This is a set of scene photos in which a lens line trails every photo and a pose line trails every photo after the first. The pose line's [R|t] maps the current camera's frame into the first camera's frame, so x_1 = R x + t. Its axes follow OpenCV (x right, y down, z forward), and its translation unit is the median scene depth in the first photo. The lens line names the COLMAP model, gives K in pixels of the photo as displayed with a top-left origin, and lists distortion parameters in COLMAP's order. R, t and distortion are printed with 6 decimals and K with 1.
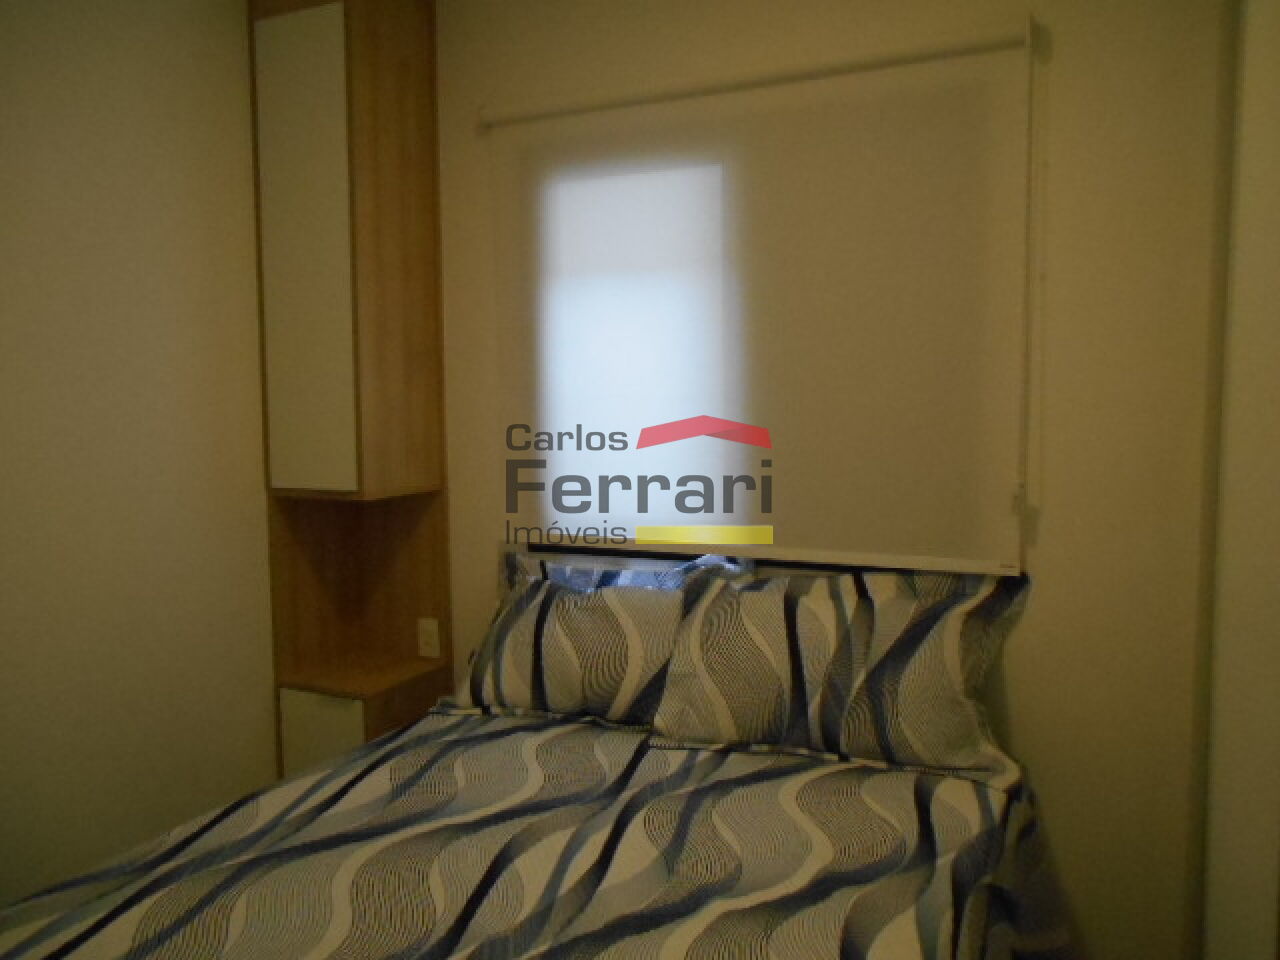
lens RADIAL K [[1015.0, 0, 636.2], [0, 1015.0, 483.1], [0, 0, 1]] dist [0.012966, -0.001244]
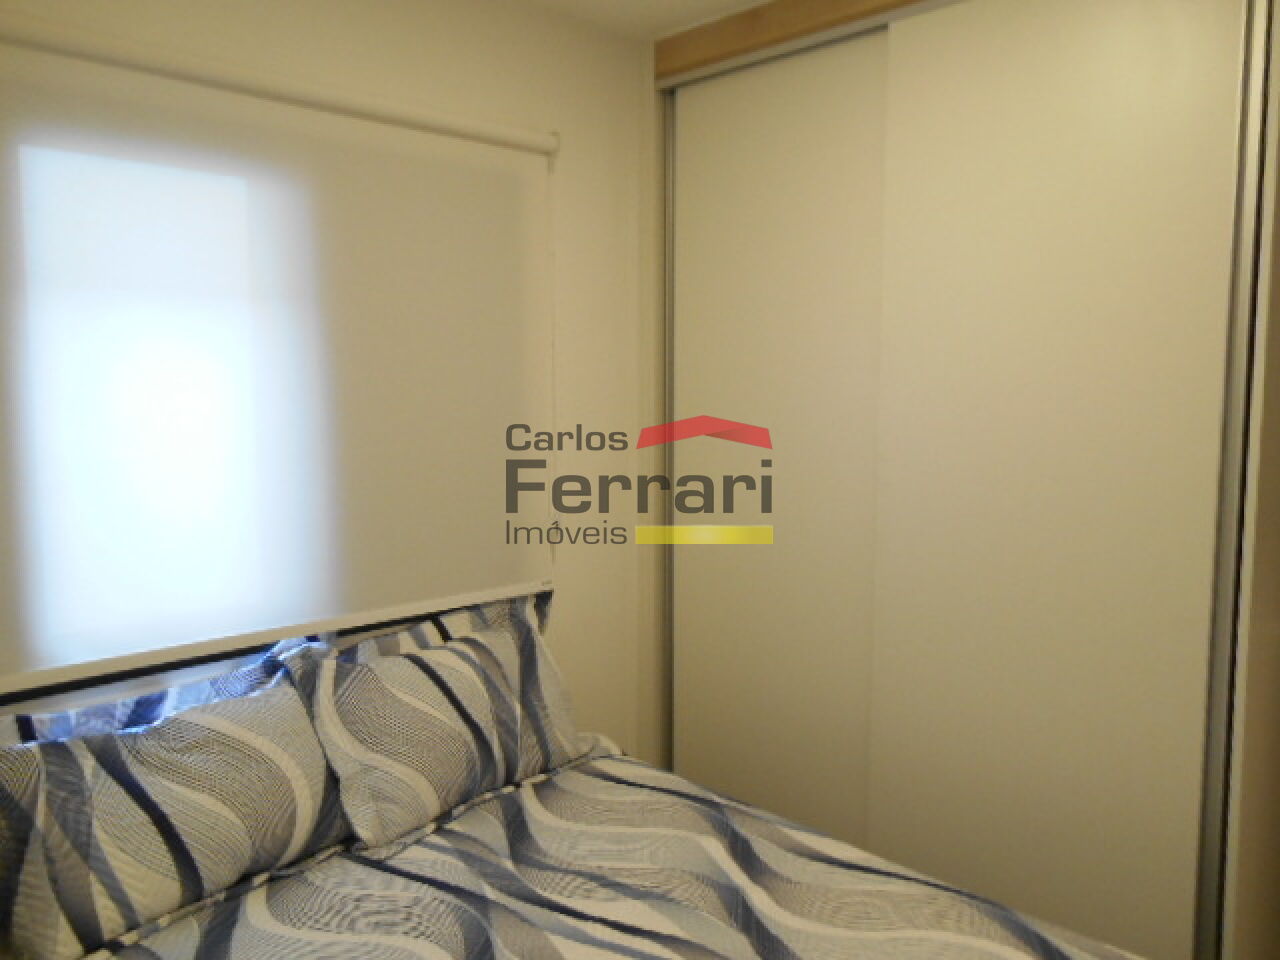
lens RADIAL K [[1015.0, 0, 630.7], [0, 1015.0, 494.2], [0, 0, 1]] dist [0.012966, -0.001244]
pose [[0.303481, -0.087728, 0.948790, -0.680825], [0.088459, 0.994046, 0.063618, -0.084053], [-0.948722, 0.064622, 0.309434, 0.482245]]
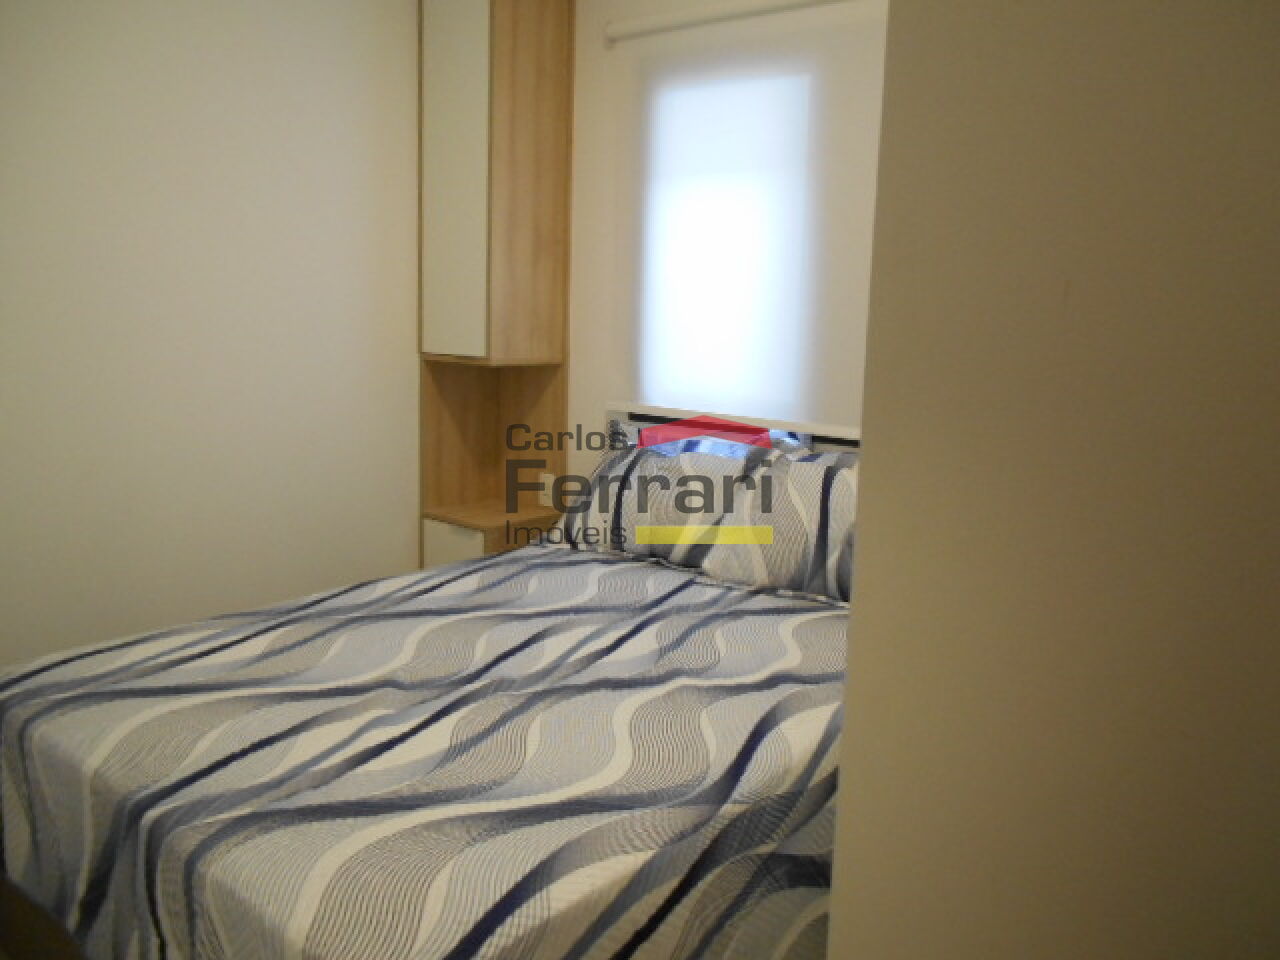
lens RADIAL K [[1015.0, 0, 629.2], [0, 1015.0, 474.5], [0, 0, 1]] dist [0.012966, -0.001244]
pose [[0.972970, 0.078067, -0.217334, 0.175688], [-0.060687, 0.994485, 0.085538, 0.035450], [0.222813, -0.070036, 0.972342, -0.147071]]
